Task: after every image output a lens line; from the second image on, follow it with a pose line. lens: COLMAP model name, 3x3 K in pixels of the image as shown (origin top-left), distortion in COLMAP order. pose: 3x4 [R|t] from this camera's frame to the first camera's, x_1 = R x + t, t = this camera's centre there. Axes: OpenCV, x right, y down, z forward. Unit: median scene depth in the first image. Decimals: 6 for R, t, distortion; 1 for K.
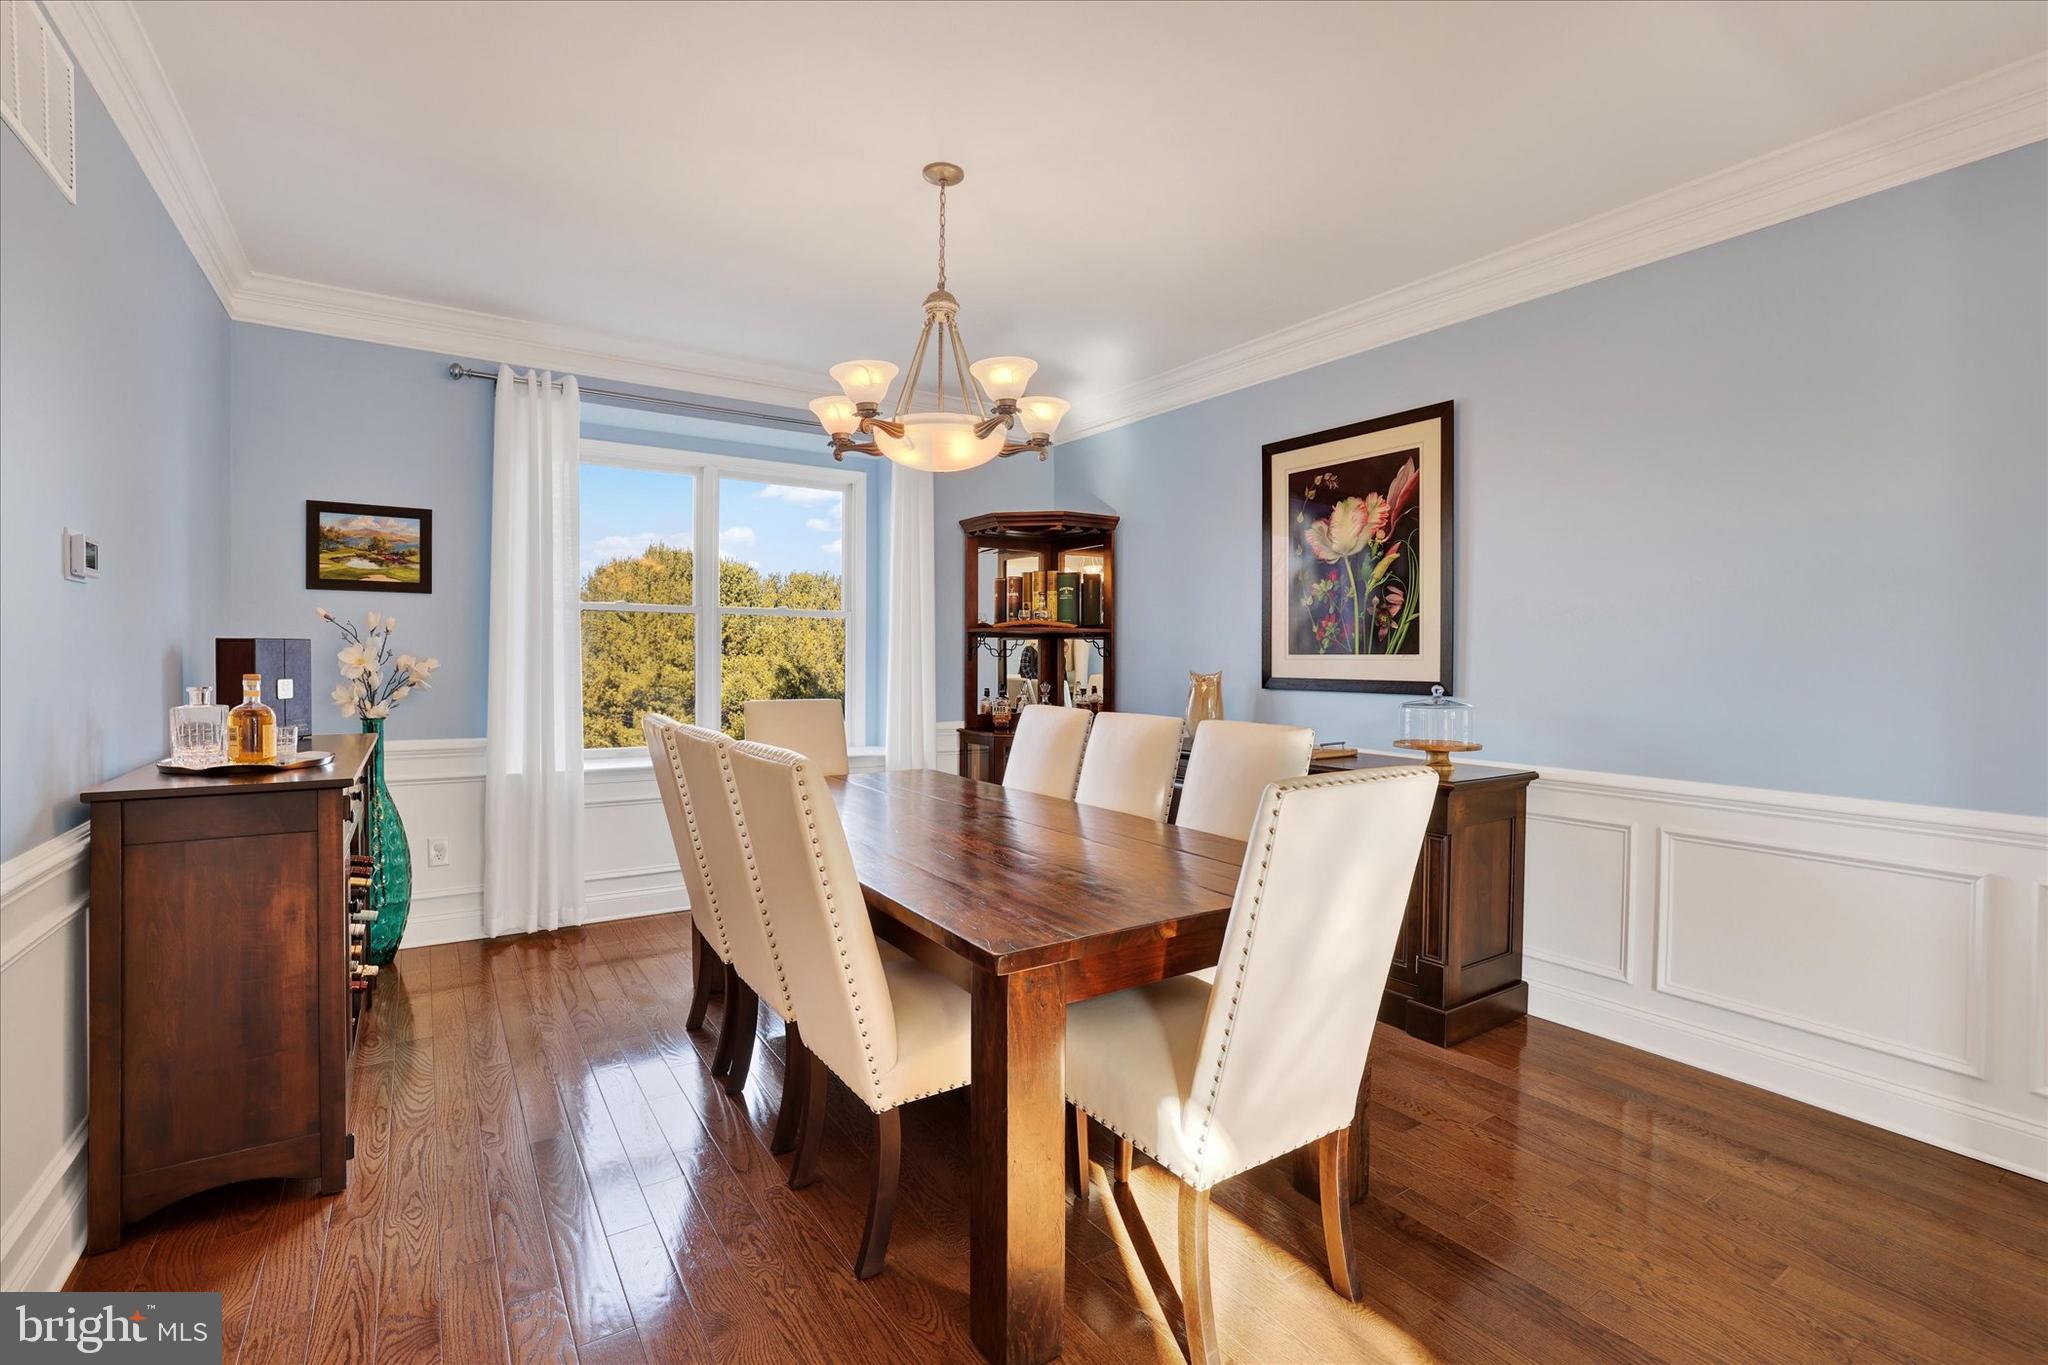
lens RADIAL K [[889.1, 0, 1024.1], [0, 889.1, 643.8], [0, 0, 1]] dist [-0.039670, 0.017527]
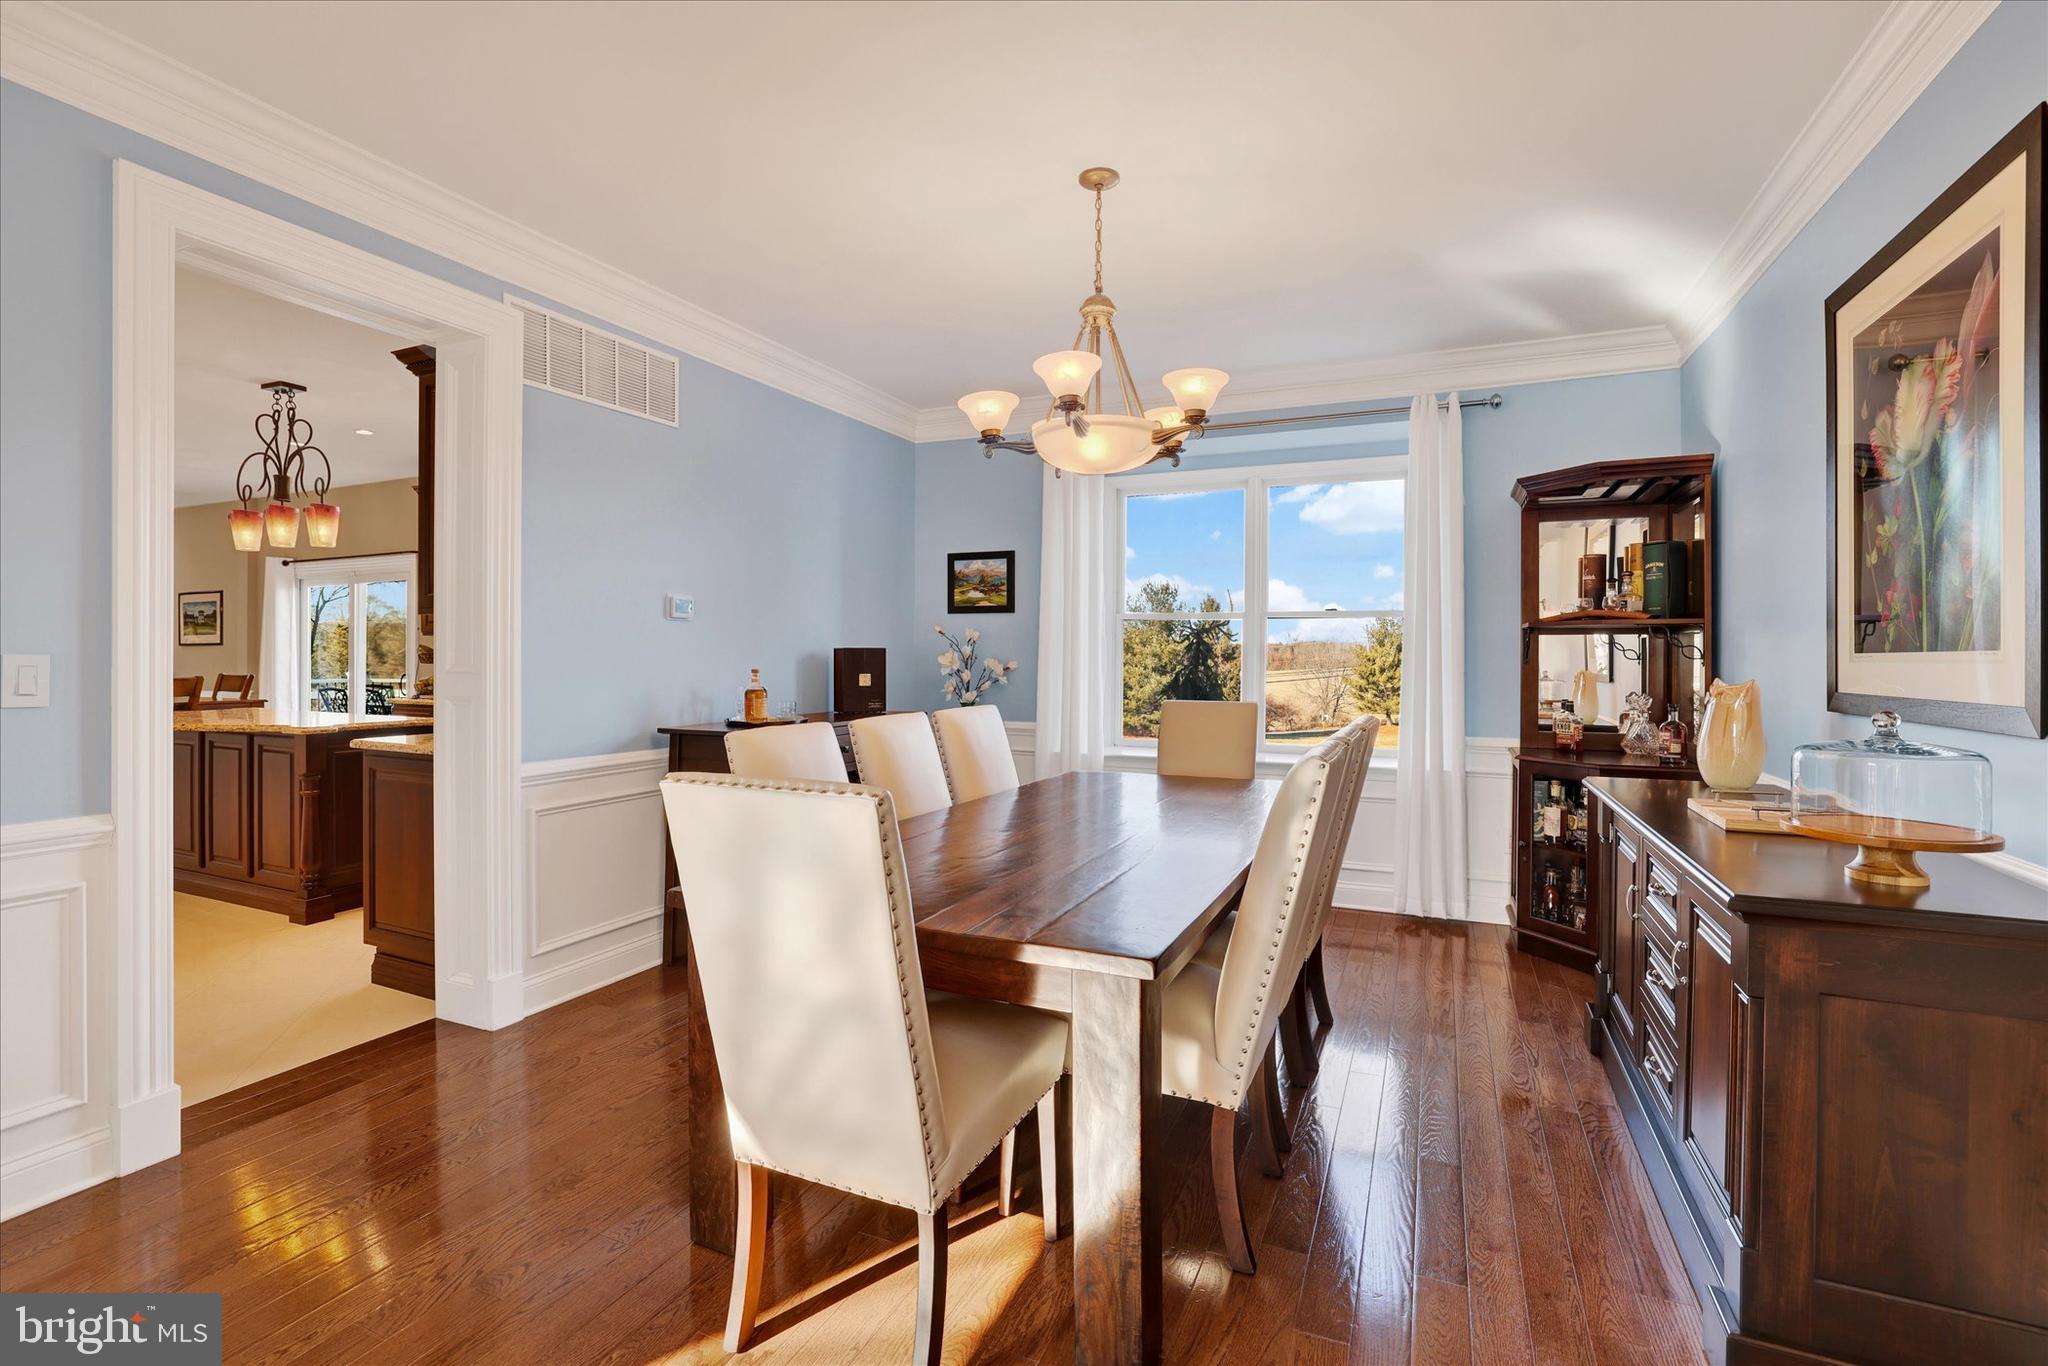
lens RADIAL K [[889.1, 0, 1024.1], [0, 889.1, 644.3], [0, 0, 1]] dist [-0.039670, 0.017527]
pose [[0.565518, -0.015512, -0.824590, 0.473954], [0.011655, 0.999874, -0.010816, 0.006402], [0.824654, -0.003494, 0.565627, 0.247985]]
